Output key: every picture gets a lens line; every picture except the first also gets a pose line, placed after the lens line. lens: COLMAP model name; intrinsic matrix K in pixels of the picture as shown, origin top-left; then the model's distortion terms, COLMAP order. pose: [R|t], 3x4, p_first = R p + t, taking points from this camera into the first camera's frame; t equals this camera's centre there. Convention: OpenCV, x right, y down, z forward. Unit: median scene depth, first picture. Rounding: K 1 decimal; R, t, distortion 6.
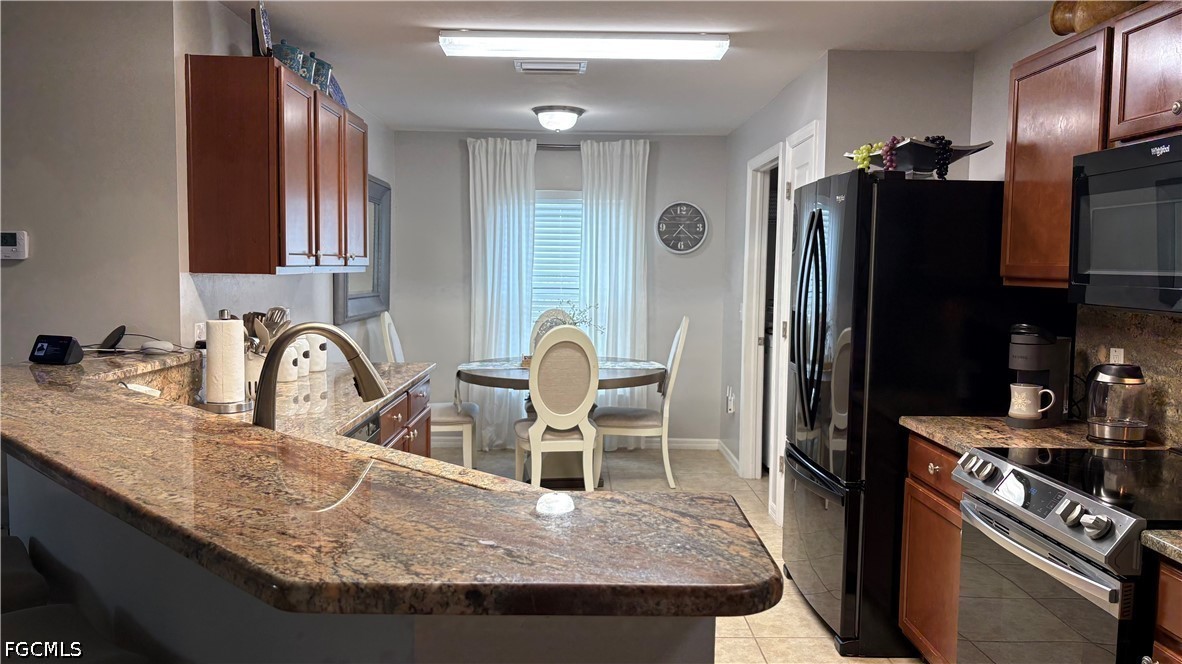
lens RADIAL K [[899.0, 0, 587.1], [0, 899.0, 334.3], [0, 0, 1]] dist [0.036234, -0.022471]
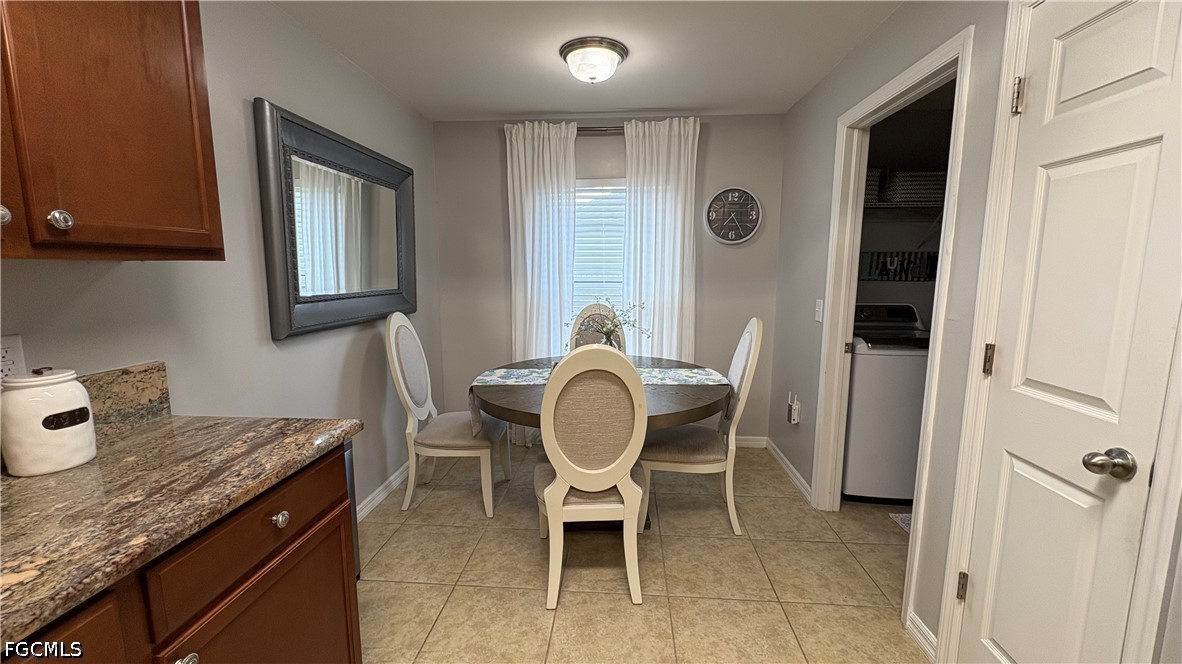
lens RADIAL K [[472.6, 0, 589.2], [0, 472.6, 331.1], [0, 0, 1]] dist [-0.000234, 0.000932]
pose [[0.995792, 0.002057, -0.091623, 0.002391], [0.003371, 0.998249, 0.059050, -0.037715], [0.091585, -0.059110, 0.994041, 0.645032]]
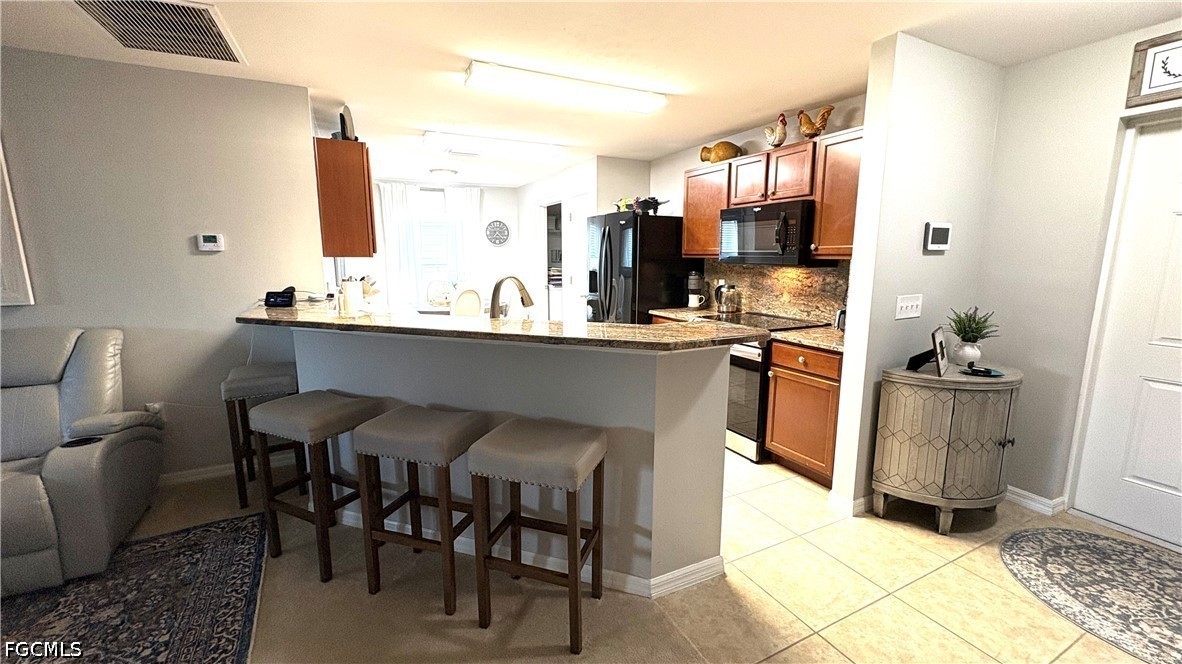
lens RADIAL K [[472.6, 0, 589.7], [0, 472.6, 329.8], [0, 0, 1]] dist [-0.000234, 0.000932]
pose [[0.902528, -0.079928, 0.423149, -0.227251], [0.043632, 0.994540, 0.094796, 0.007714], [-0.428416, -0.067093, 0.901087, -0.076106]]
